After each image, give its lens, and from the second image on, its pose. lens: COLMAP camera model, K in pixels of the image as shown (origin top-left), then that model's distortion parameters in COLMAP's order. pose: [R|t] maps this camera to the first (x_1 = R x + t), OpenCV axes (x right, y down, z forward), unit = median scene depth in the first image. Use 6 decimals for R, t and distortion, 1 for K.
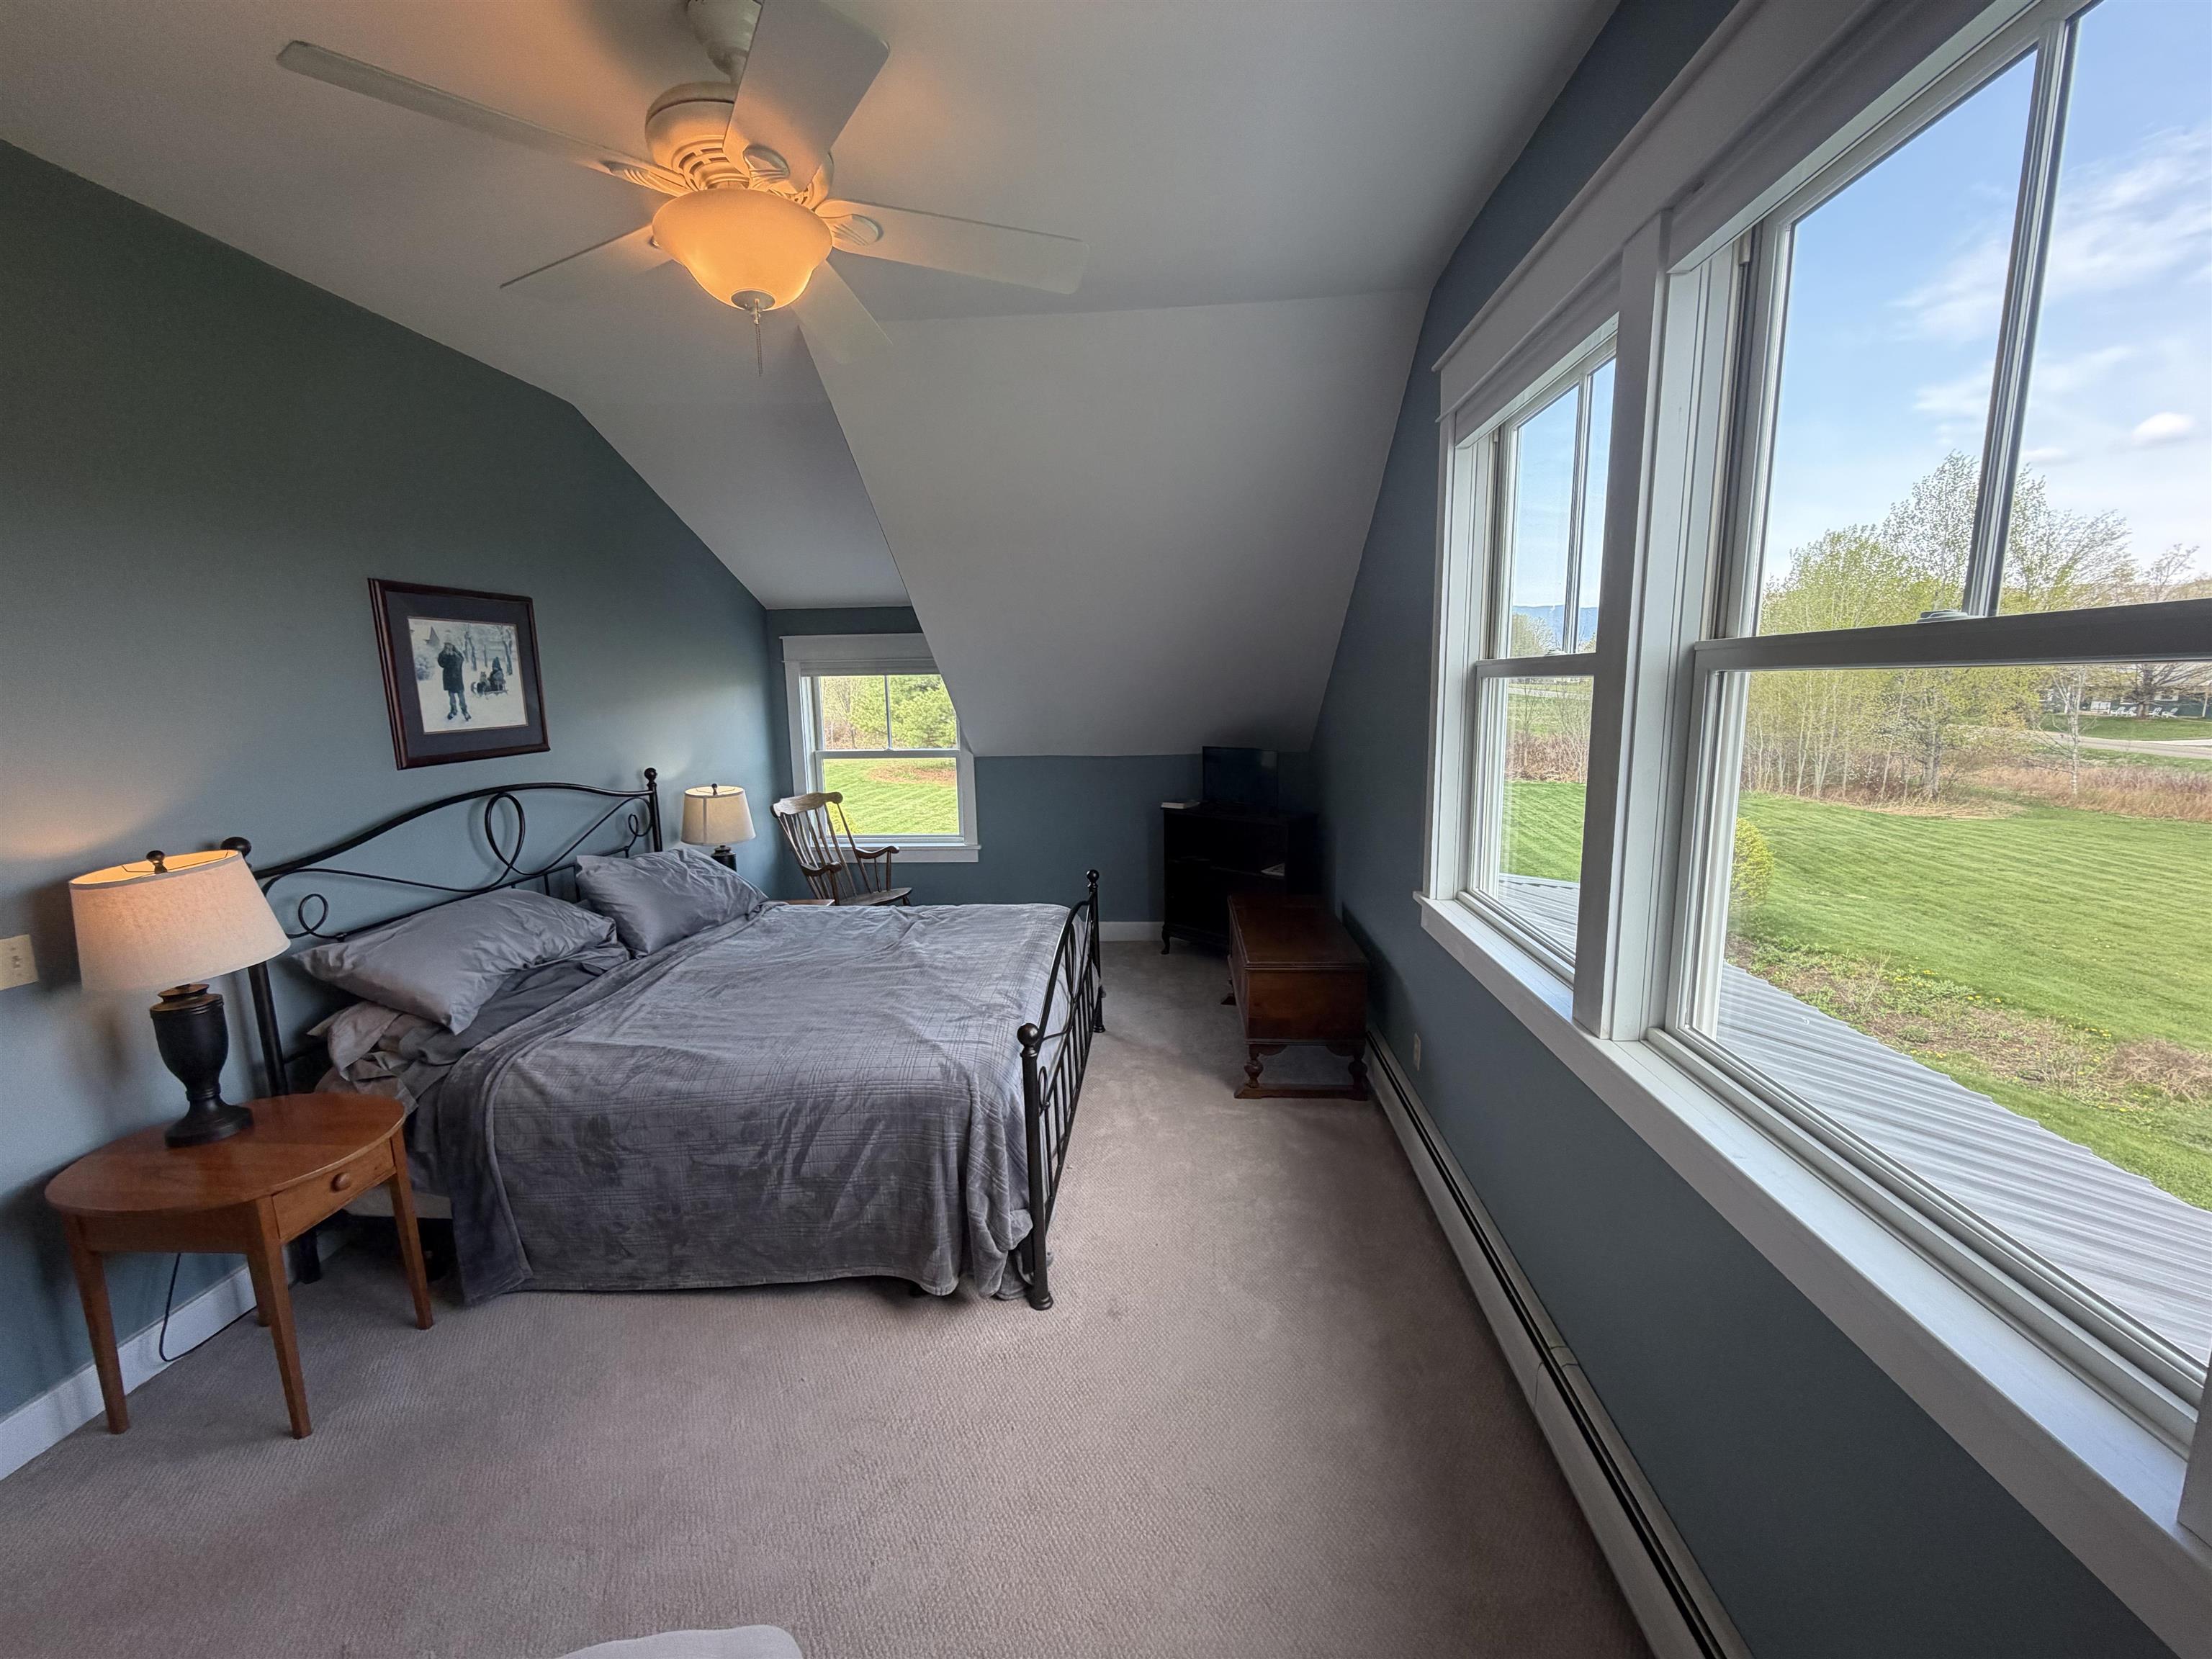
lens RADIAL K [[887.1, 0, 1112.5], [0, 887.1, 824.9], [0, 0, 1]] dist [0.001934, -0.000681]
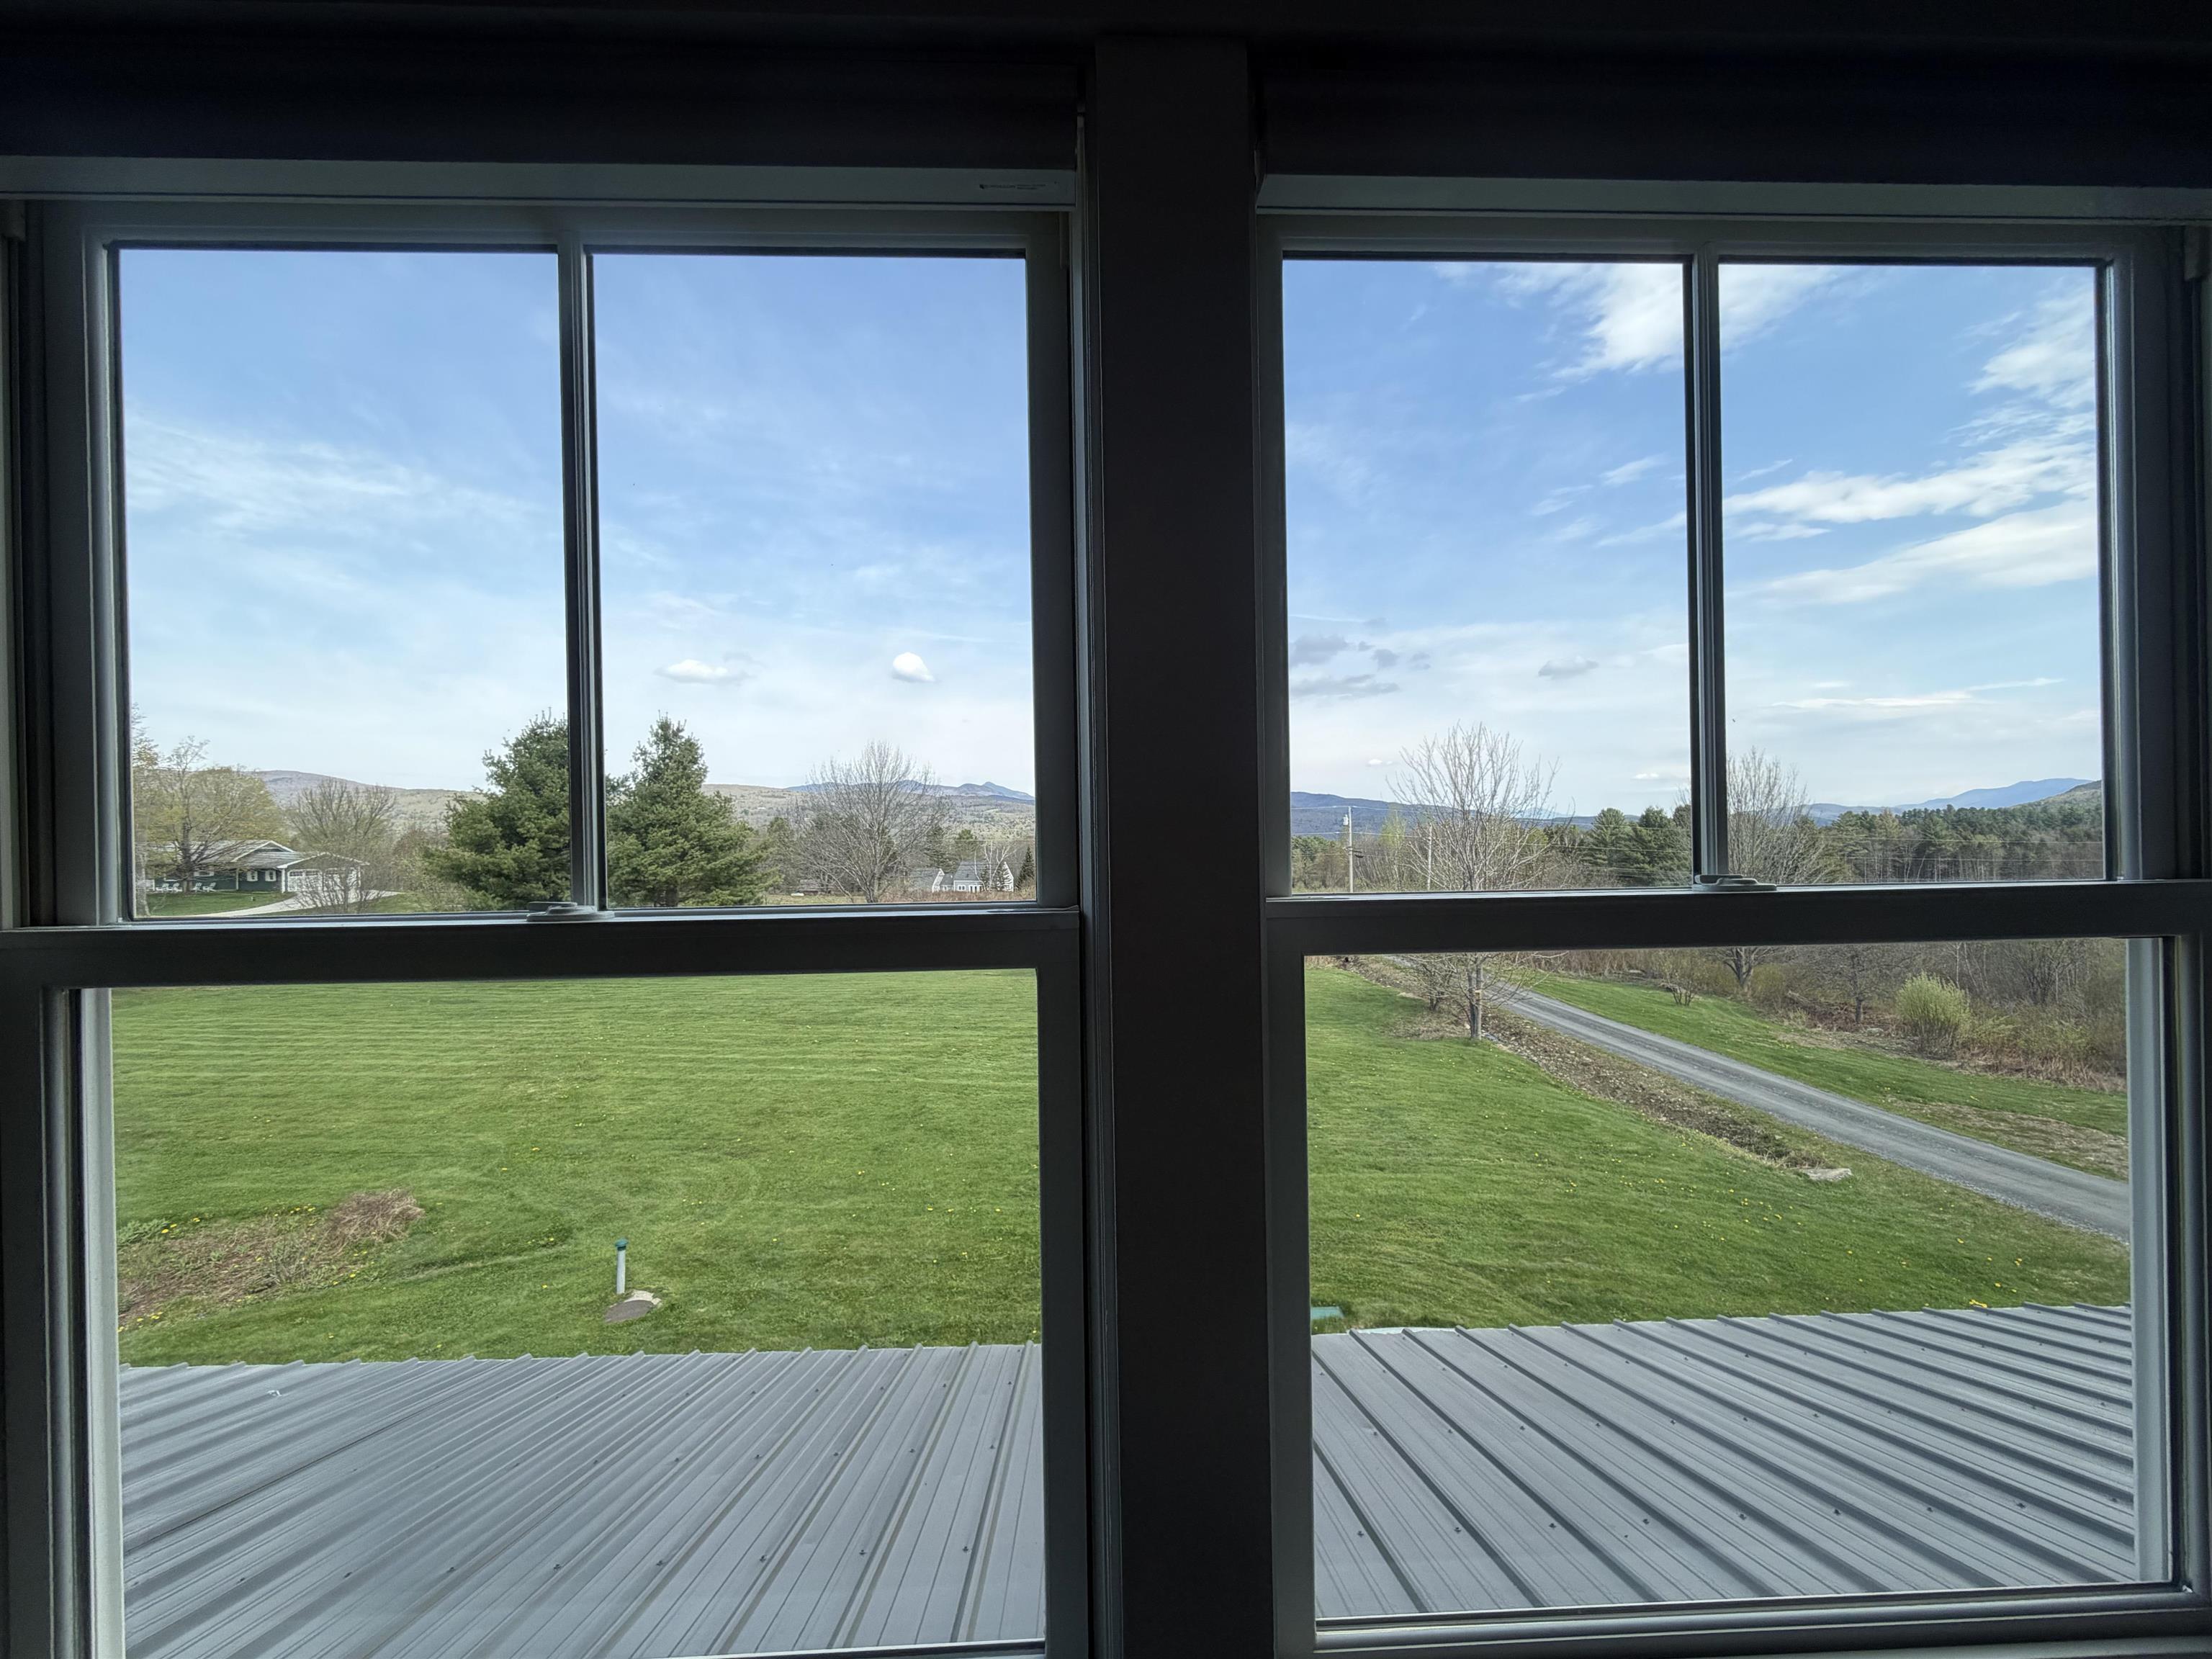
lens RADIAL K [[887.1, 0, 1107.4], [0, 887.1, 815.8], [0, 0, 1]] dist [0.001934, -0.000681]
pose [[-0.094899, 0.032896, 0.994943, 0.007647], [0.173908, 0.984633, -0.015967, -0.030344], [-0.980179, 0.171513, -0.099162, 0.125529]]
